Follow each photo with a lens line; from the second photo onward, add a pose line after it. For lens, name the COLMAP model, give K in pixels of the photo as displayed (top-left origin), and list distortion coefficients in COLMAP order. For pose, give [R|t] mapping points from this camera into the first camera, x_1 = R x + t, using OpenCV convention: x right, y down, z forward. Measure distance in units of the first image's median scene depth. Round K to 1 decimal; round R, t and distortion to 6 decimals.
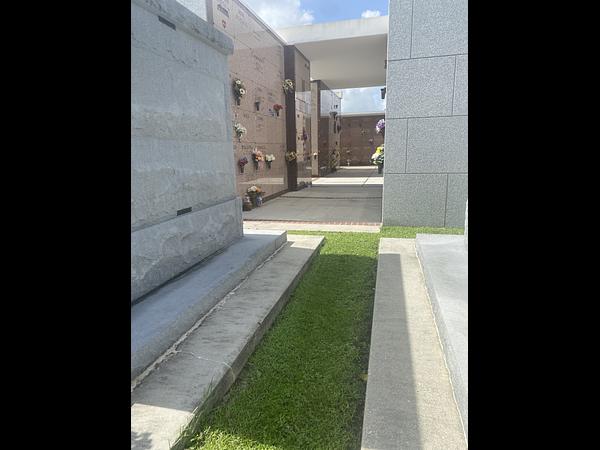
lens RADIAL K [[350.2, 0, 300.0], [0, 350.2, 225.0], [0, 0, 1]] dist [-0.002685, -0.000842]
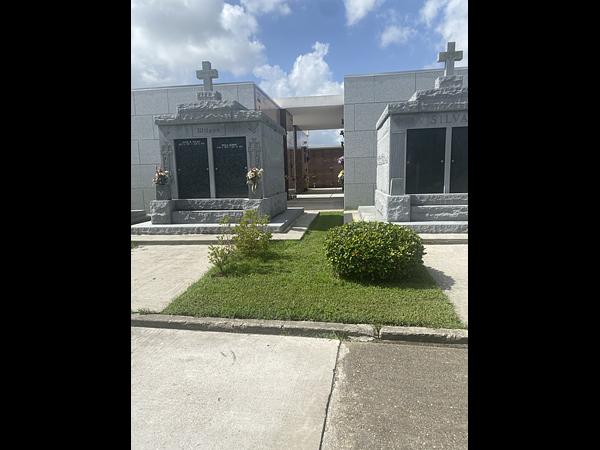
lens RADIAL K [[350.2, 0, 300.0], [0, 350.2, 225.0], [0, 0, 1]] dist [-0.002685, -0.000842]
pose [[0.993397, -0.006765, 0.114525, -0.087129], [0.015237, 0.997197, -0.073259, 0.081482], [-0.113709, 0.074520, 0.990715, -0.337213]]
